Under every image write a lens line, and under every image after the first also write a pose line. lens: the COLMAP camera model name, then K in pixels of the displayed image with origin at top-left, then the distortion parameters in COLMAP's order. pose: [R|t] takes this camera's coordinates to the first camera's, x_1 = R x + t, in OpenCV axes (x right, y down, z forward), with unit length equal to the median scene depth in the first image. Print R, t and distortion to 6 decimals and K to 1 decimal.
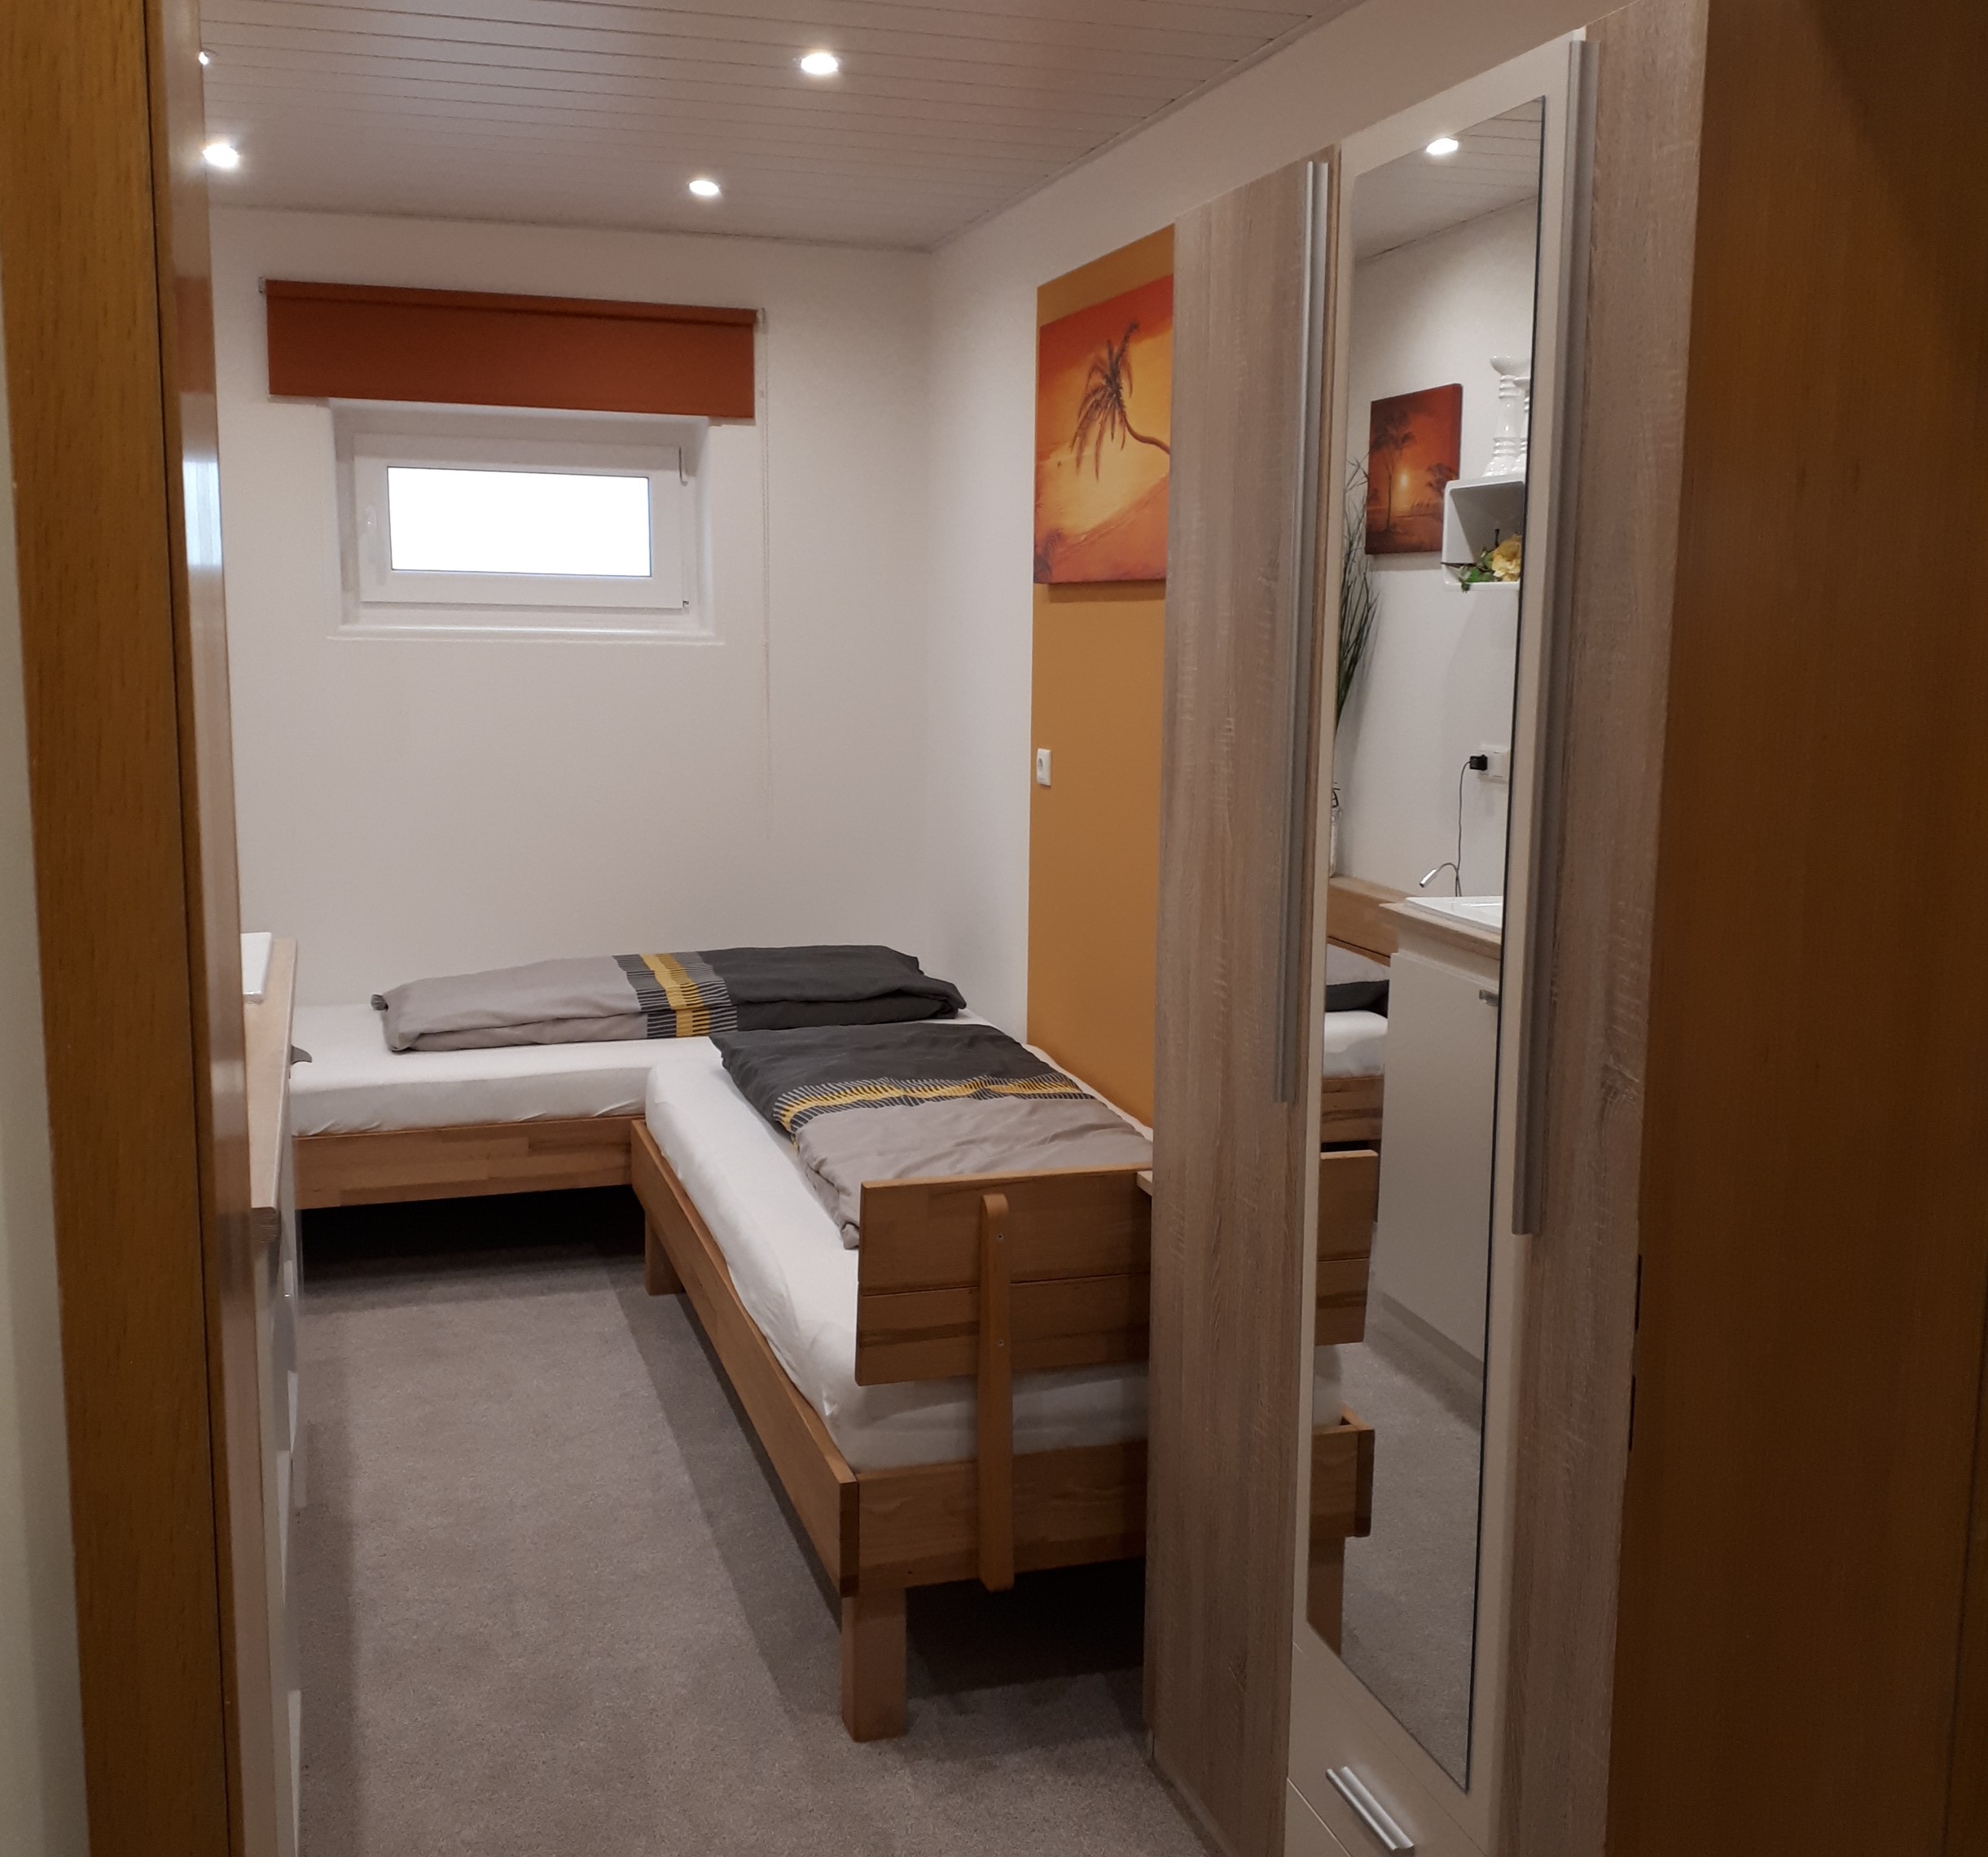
lens RADIAL K [[2029.6, 0, 994.0], [0, 2029.6, 928.5], [0, 0, 1]] dist [-0.007823, -0.029318]
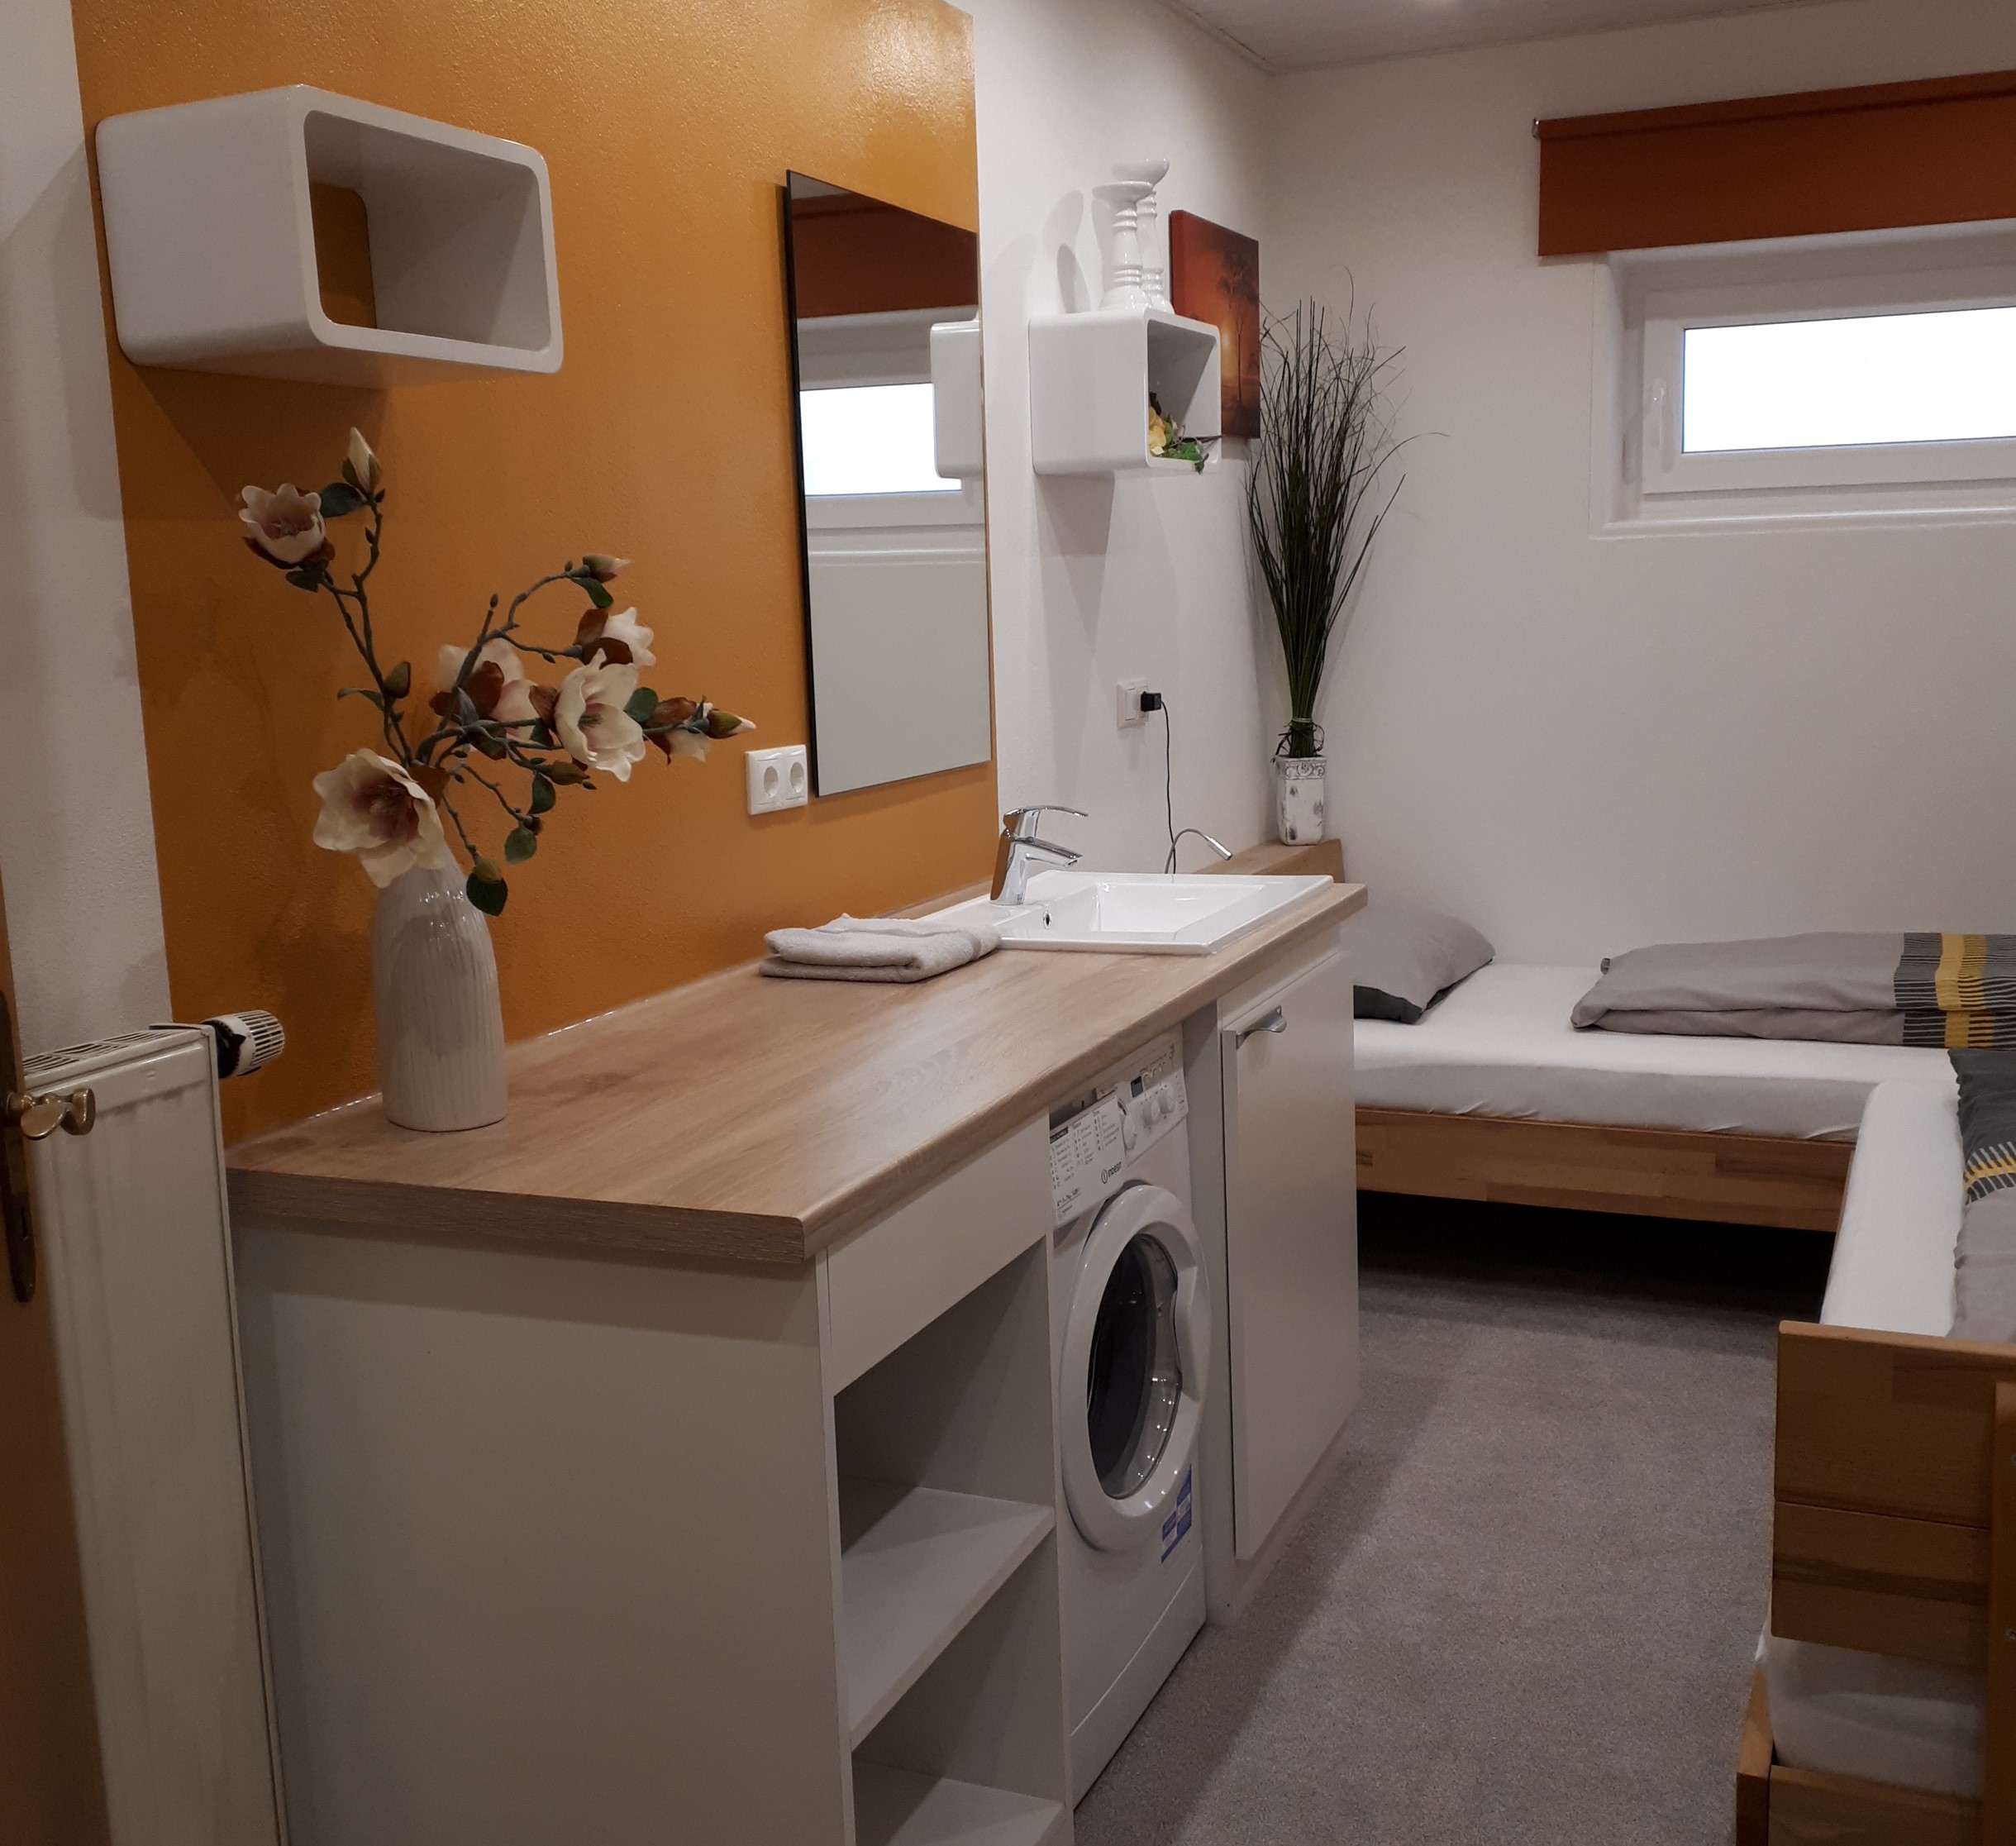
lens RADIAL K [[2102.4, 0, 1008.0], [0, 2102.4, 923.0], [0, 0, 1]] dist [0.020955, -0.028836]
pose [[0.745680, 0.071563, -0.662450, 0.100925], [-0.055343, 0.997432, 0.045454, -0.008781], [0.664002, 0.002768, 0.747726, 0.192631]]
